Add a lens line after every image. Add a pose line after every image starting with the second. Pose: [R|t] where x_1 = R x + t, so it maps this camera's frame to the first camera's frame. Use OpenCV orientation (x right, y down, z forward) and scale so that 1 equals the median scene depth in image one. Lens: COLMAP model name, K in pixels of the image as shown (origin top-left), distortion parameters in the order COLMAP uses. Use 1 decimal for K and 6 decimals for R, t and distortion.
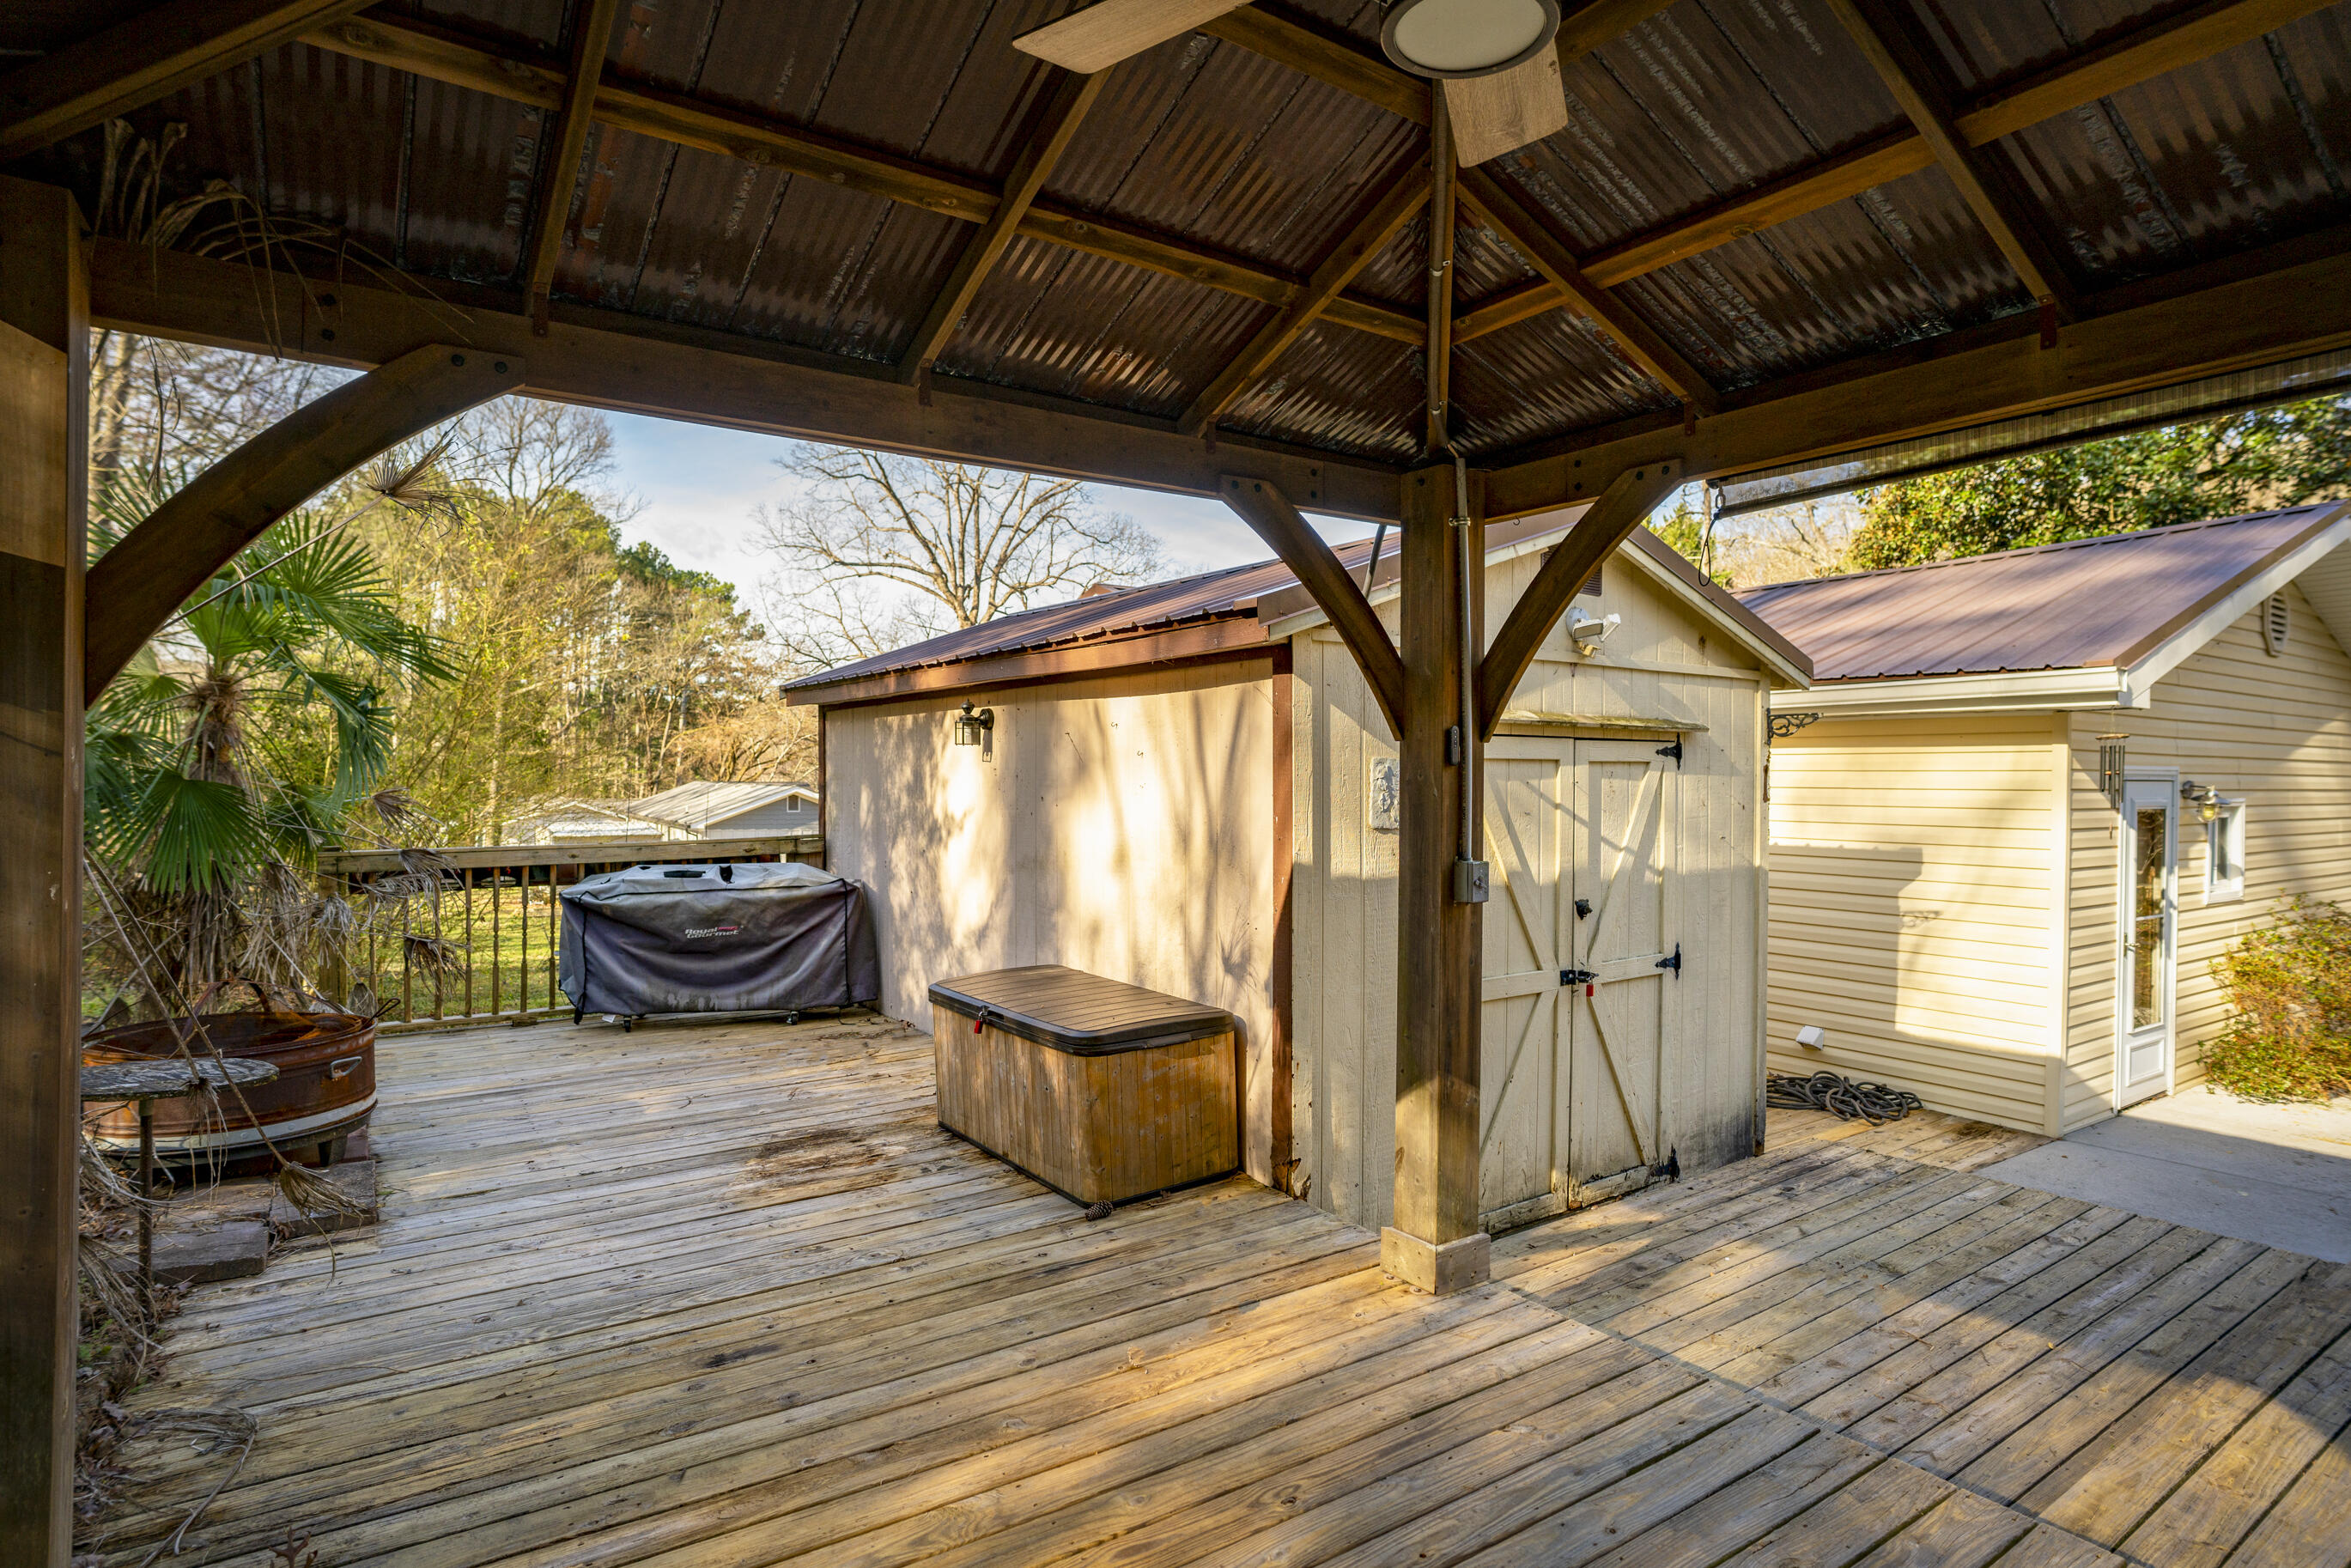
lens RADIAL K [[1245.9, 0, 1175.5], [0, 1245.9, 784.0], [0, 0, 1]] dist [-0.071357, 0.043824]
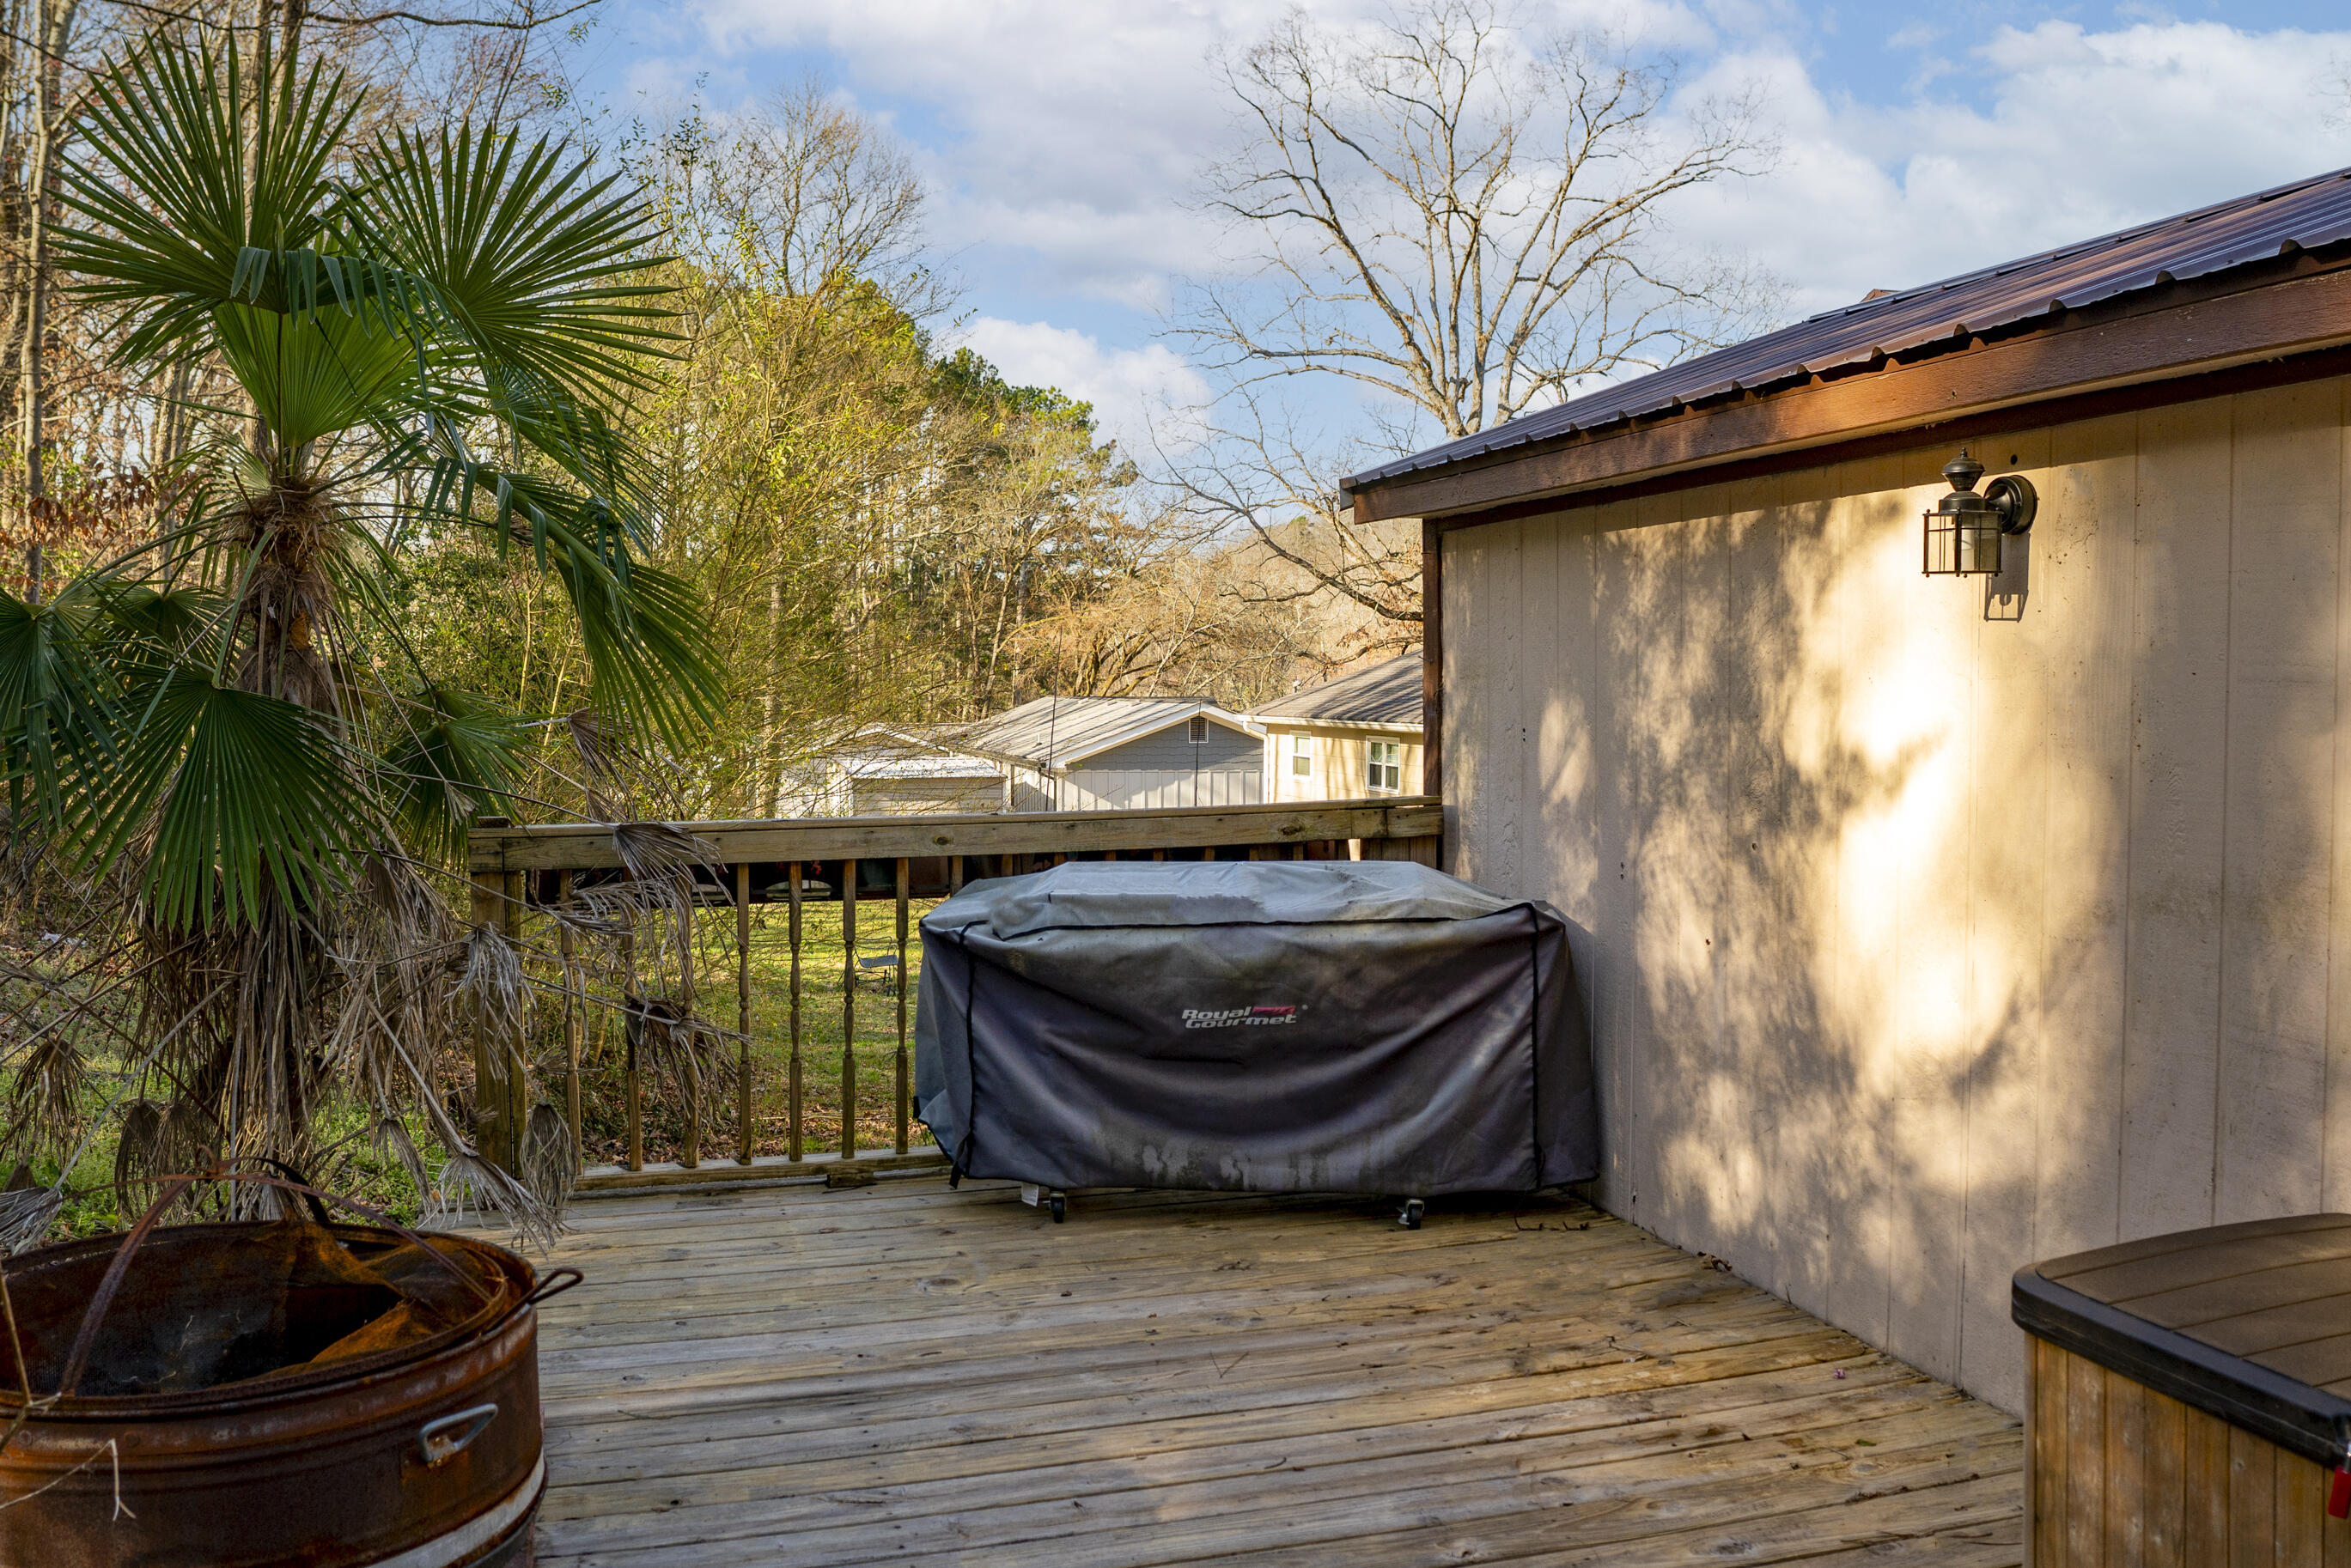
lens RADIAL K [[1890.2, 0, 1175.5], [0, 1890.2, 784.0], [0, 0, 1]] dist [-0.055747, 0.000117]
pose [[0.956644, 0.009501, -0.291106, -0.189171], [0.003345, 0.999044, 0.043597, 0.004945], [0.291241, -0.042681, 0.955697, 0.323540]]
